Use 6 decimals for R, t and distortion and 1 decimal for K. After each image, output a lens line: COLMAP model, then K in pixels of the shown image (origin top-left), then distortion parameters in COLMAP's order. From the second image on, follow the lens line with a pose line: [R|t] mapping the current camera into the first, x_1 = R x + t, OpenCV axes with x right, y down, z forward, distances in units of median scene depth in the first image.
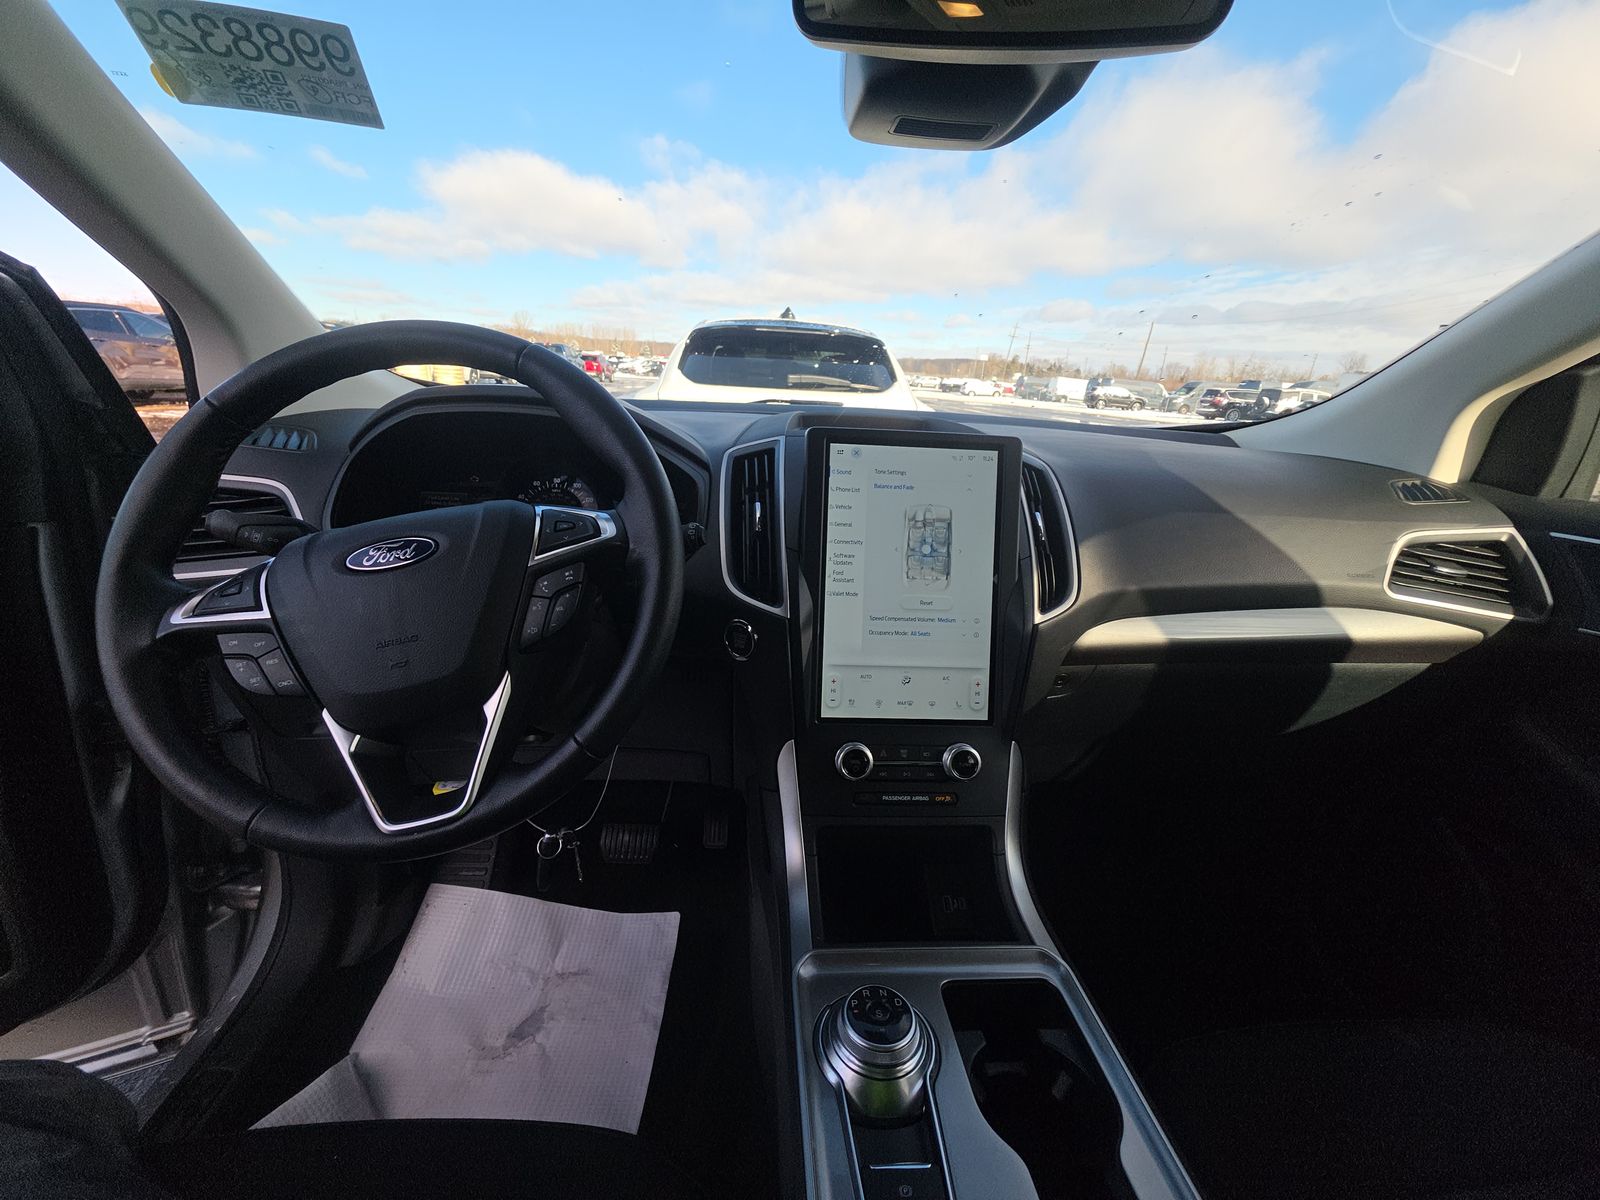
lens RADIAL K [[627.6, 0, 802.3], [0, 627.6, 595.1], [0, 0, 1]] dist [0.007950, -0.003429]
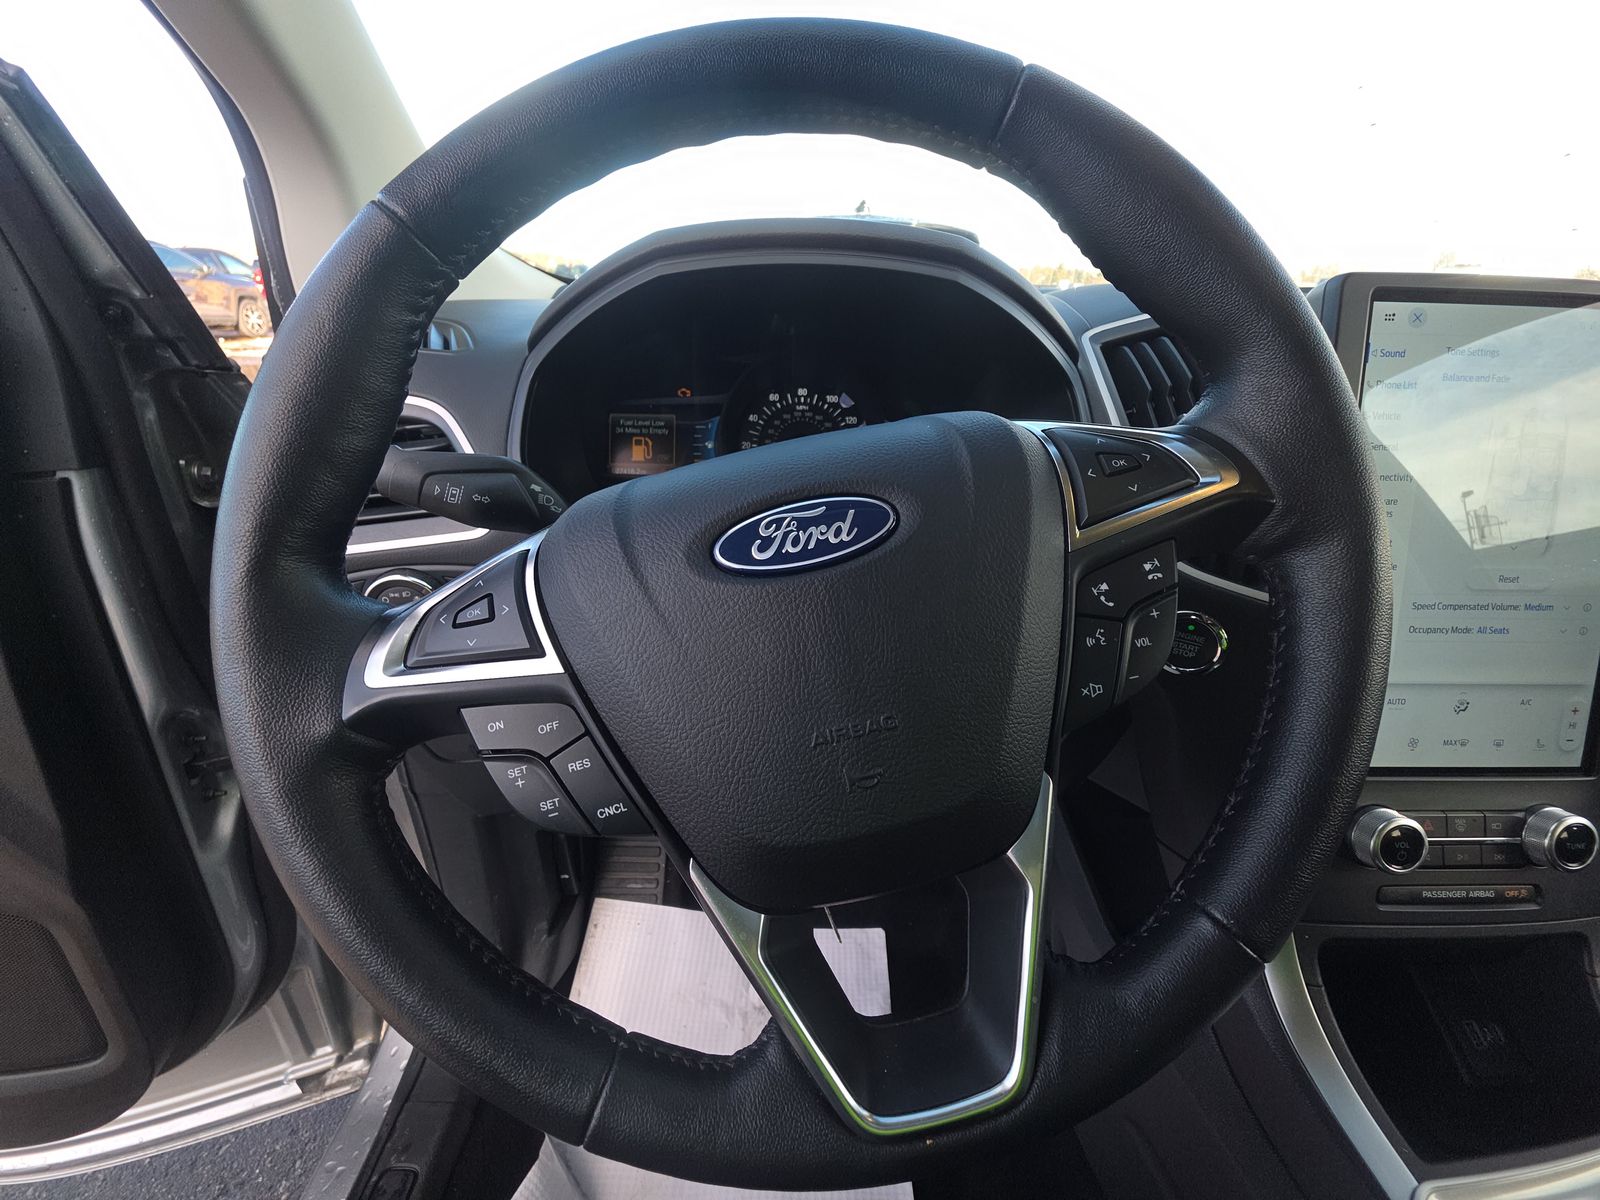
lens RADIAL K [[627.6, 0, 804.9], [0, 627.6, 591.0], [0, 0, 1]] dist [0.007950, -0.003429]
pose [[0.999024, -0.011193, -0.042727, -0.454377], [0.015722, 0.994116, 0.107173, -0.052293], [0.041276, -0.107740, 0.993322, 0.382643]]
